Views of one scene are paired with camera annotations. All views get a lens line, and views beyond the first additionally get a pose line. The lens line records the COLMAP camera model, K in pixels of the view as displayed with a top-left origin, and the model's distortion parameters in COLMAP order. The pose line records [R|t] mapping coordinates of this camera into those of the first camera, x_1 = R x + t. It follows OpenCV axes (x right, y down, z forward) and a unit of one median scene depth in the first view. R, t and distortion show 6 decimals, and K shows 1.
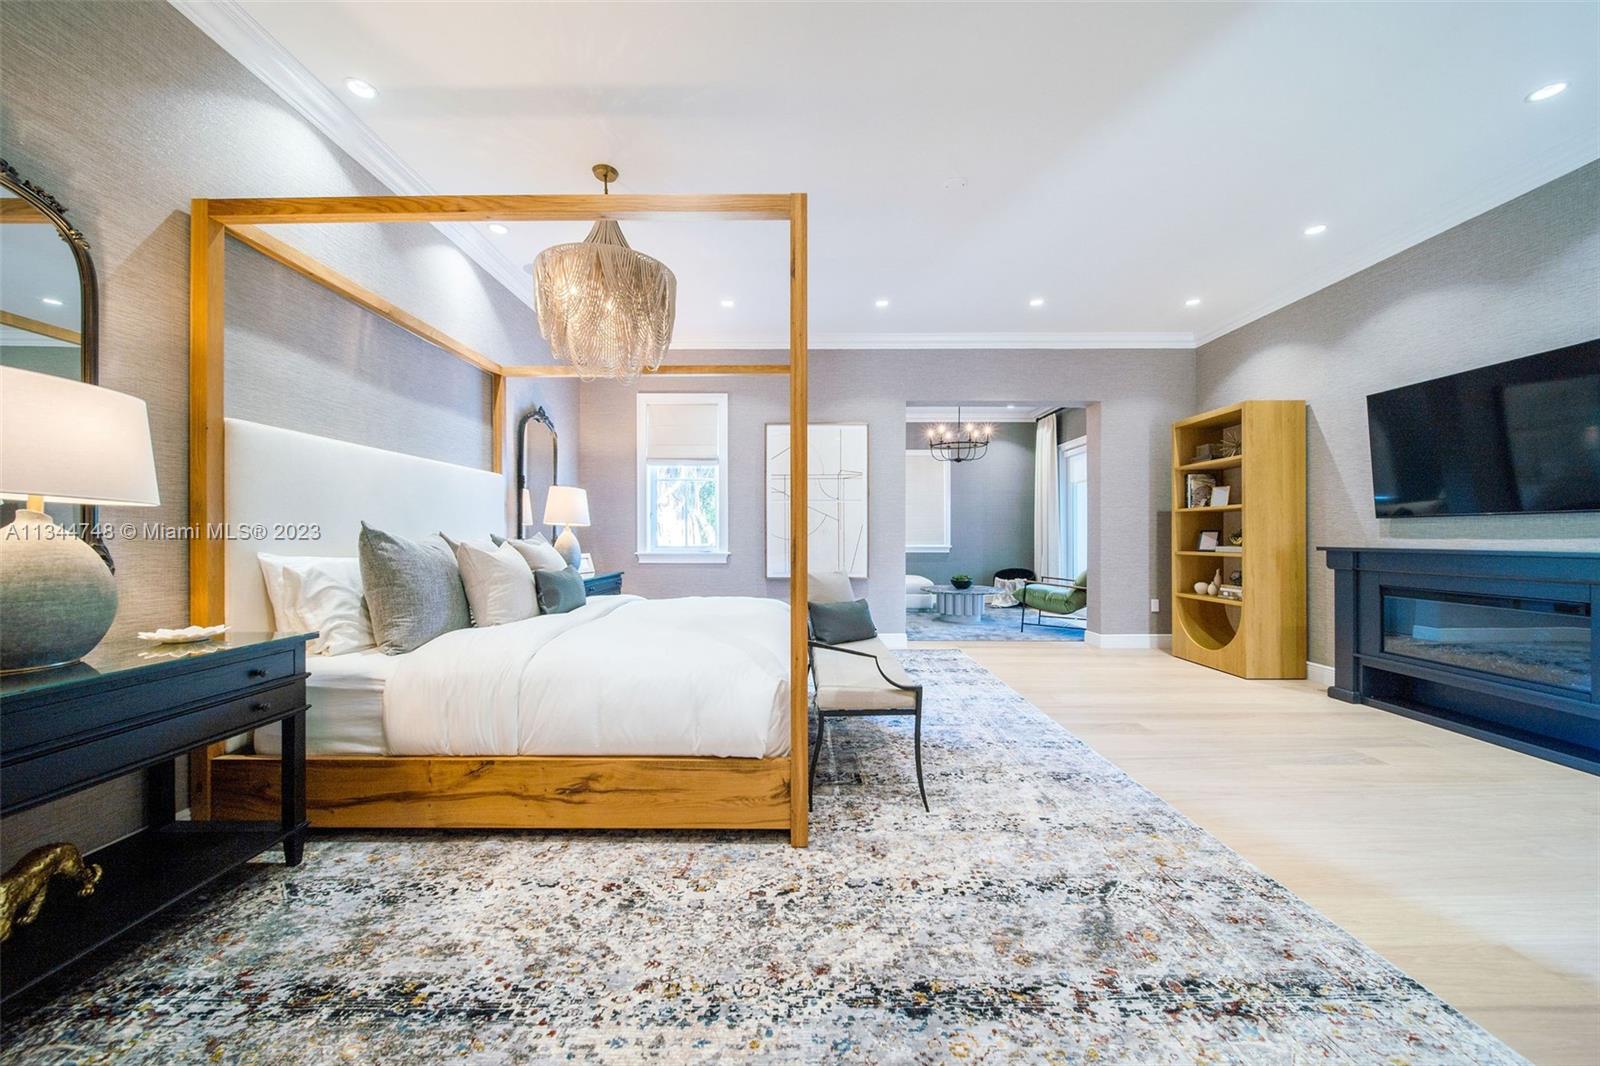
lens RADIAL K [[580.4, 0, 791.4], [0, 580.4, 532.6], [0, 0, 1]] dist [-0.000359, -0.000939]
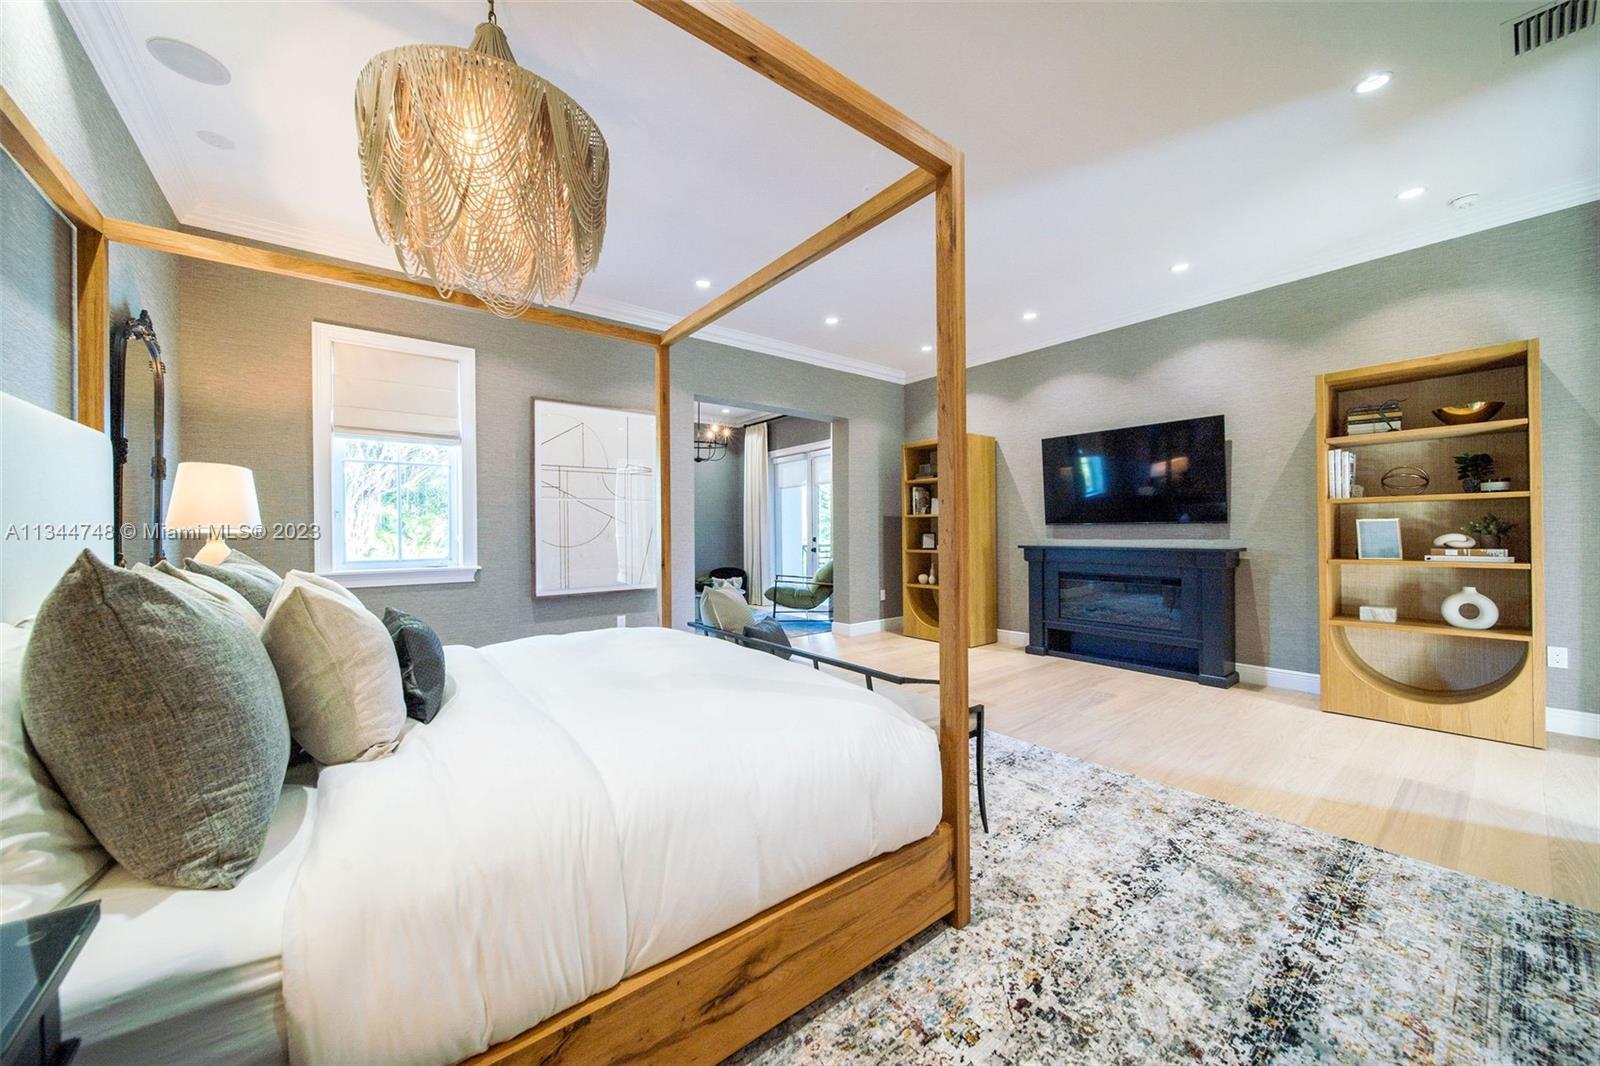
lens RADIAL K [[580.4, 0, 802.4], [0, 580.4, 526.6], [0, 0, 1]] dist [-0.000359, -0.000939]
pose [[0.778526, -0.001063, 0.627611, -0.587434], [0.003145, 0.999993, -0.002207, -0.030746], [-0.627604, 0.003692, 0.778524, 0.412098]]
